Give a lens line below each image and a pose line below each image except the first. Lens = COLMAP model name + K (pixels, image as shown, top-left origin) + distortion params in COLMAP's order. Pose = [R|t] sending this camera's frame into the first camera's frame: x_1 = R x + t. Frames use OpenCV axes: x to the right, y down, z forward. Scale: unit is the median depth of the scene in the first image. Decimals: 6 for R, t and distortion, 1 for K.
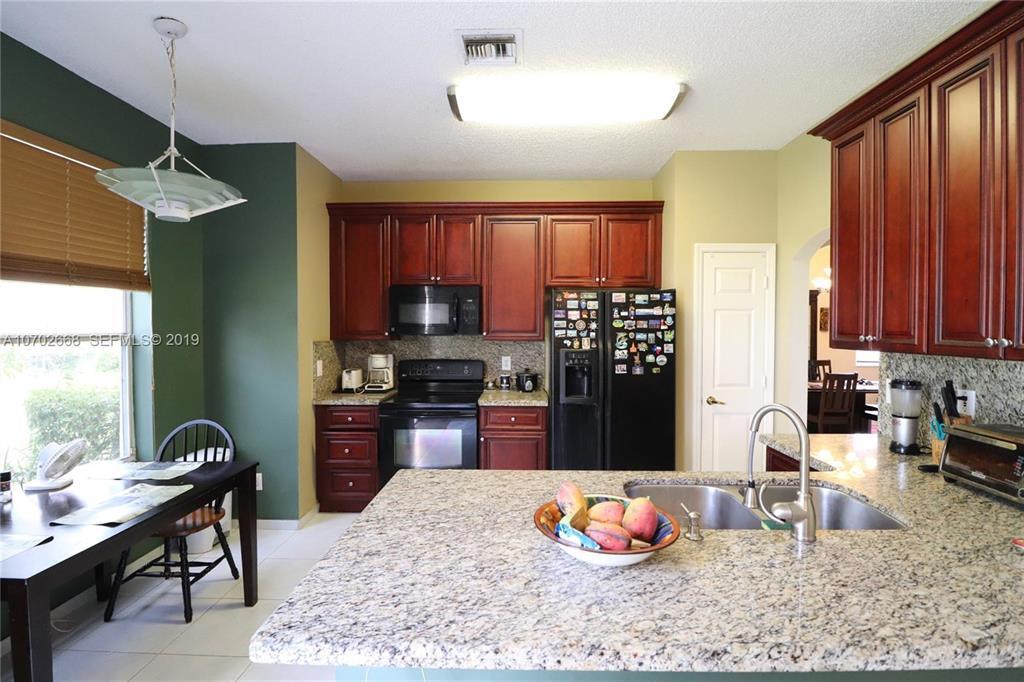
lens RADIAL K [[475.7, 0, 517.9], [0, 475.7, 335.5], [0, 0, 1]] dist [-0.007301, -0.002566]
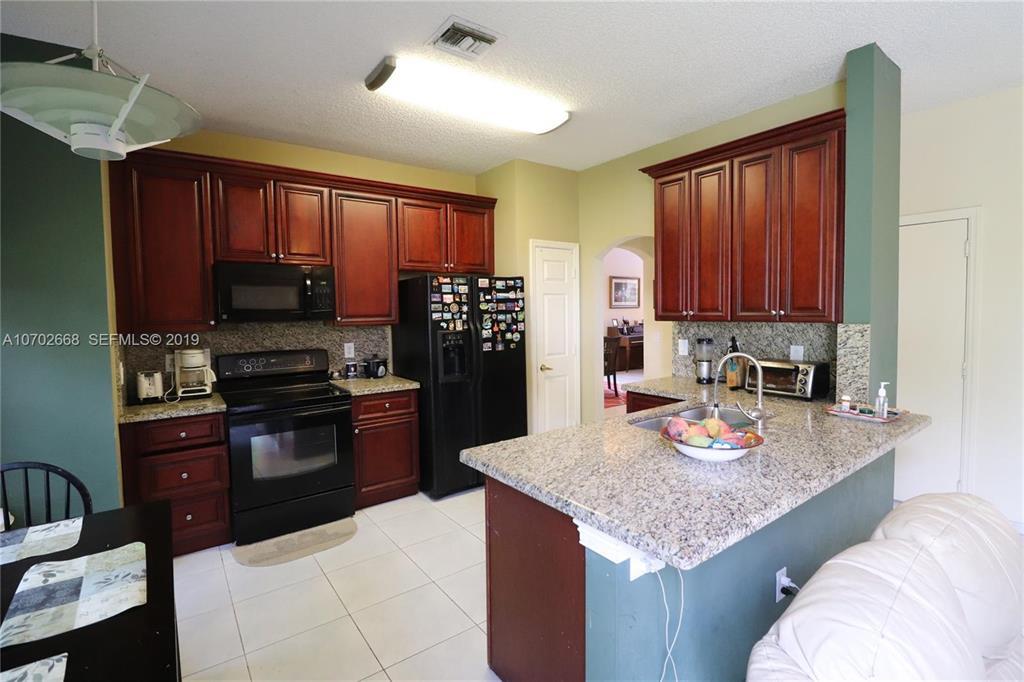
lens RADIAL K [[475.7, 0, 517.8], [0, 475.7, 334.1], [0, 0, 1]] dist [-0.007301, -0.002566]
pose [[0.788950, -0.047611, 0.612610, -0.412501], [0.028837, 0.998764, 0.040484, -0.002527], [-0.613780, -0.014274, 0.789348, 0.067931]]
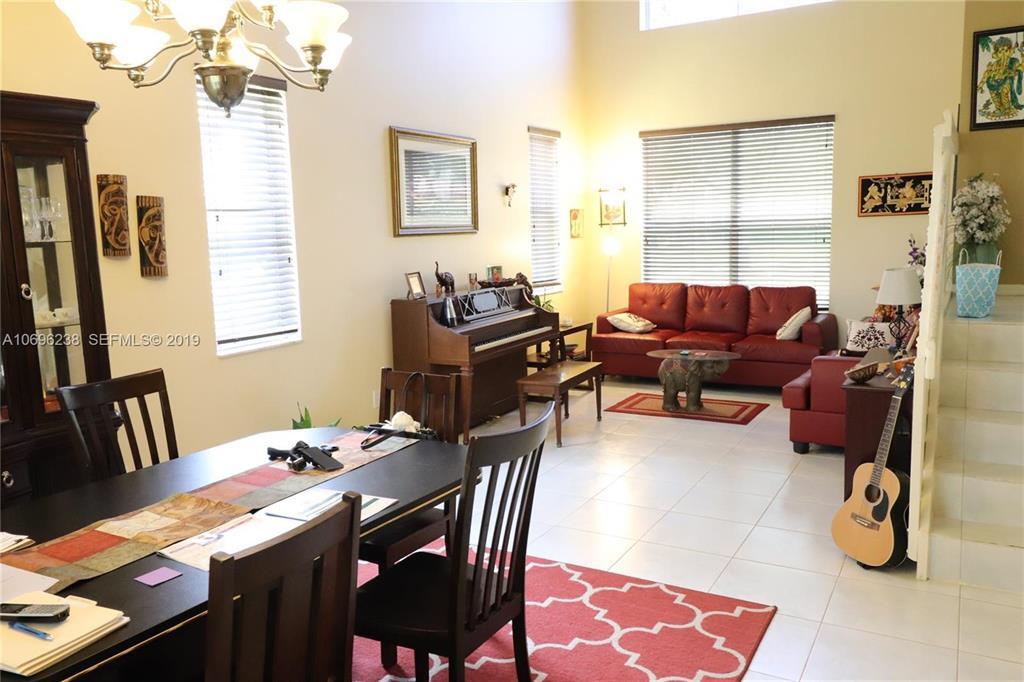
lens RADIAL K [[800.0, 0, 514.0], [0, 800.0, 338.5], [0, 0, 1]] dist [-0.004056, -0.002535]
pose [[0.485244, -0.139156, 0.863234, 0.741368], [0.042605, 0.989845, 0.135617, -0.034299], [-0.873340, -0.029029, 0.486245, 1.218019]]
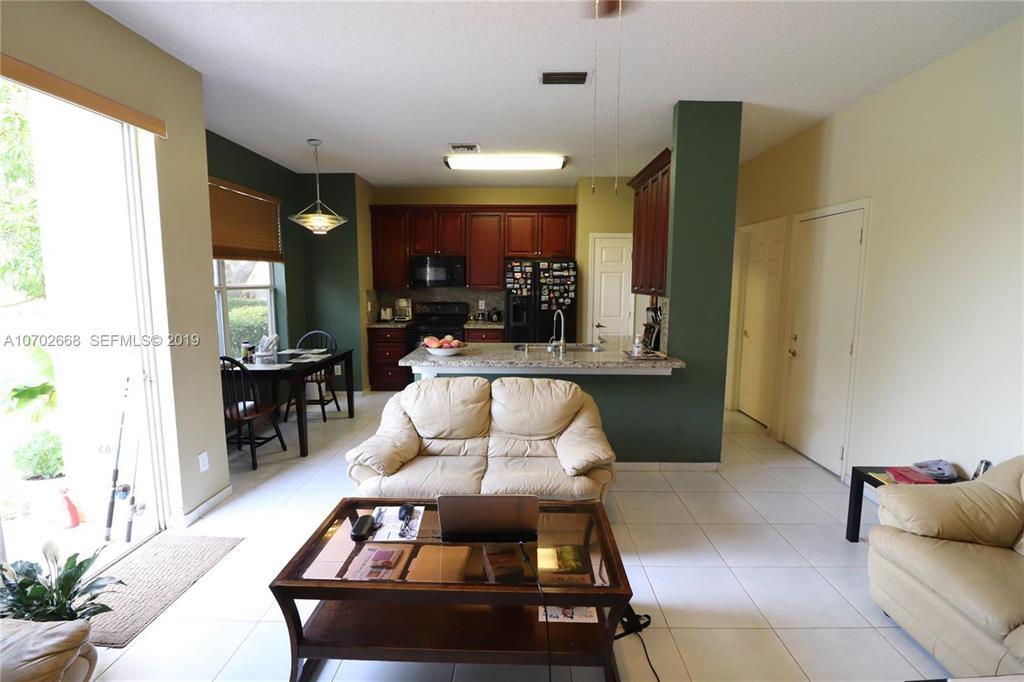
lens RADIAL K [[475.7, 0, 516.2], [0, 475.7, 339.9], [0, 0, 1]] dist [-0.007301, -0.002566]
pose [[0.999981, 0.001872, 0.005841, 0.101714], [-0.002482, 0.994325, 0.106356, 0.006456], [-0.005608, -0.106369, 0.994311, -0.750620]]
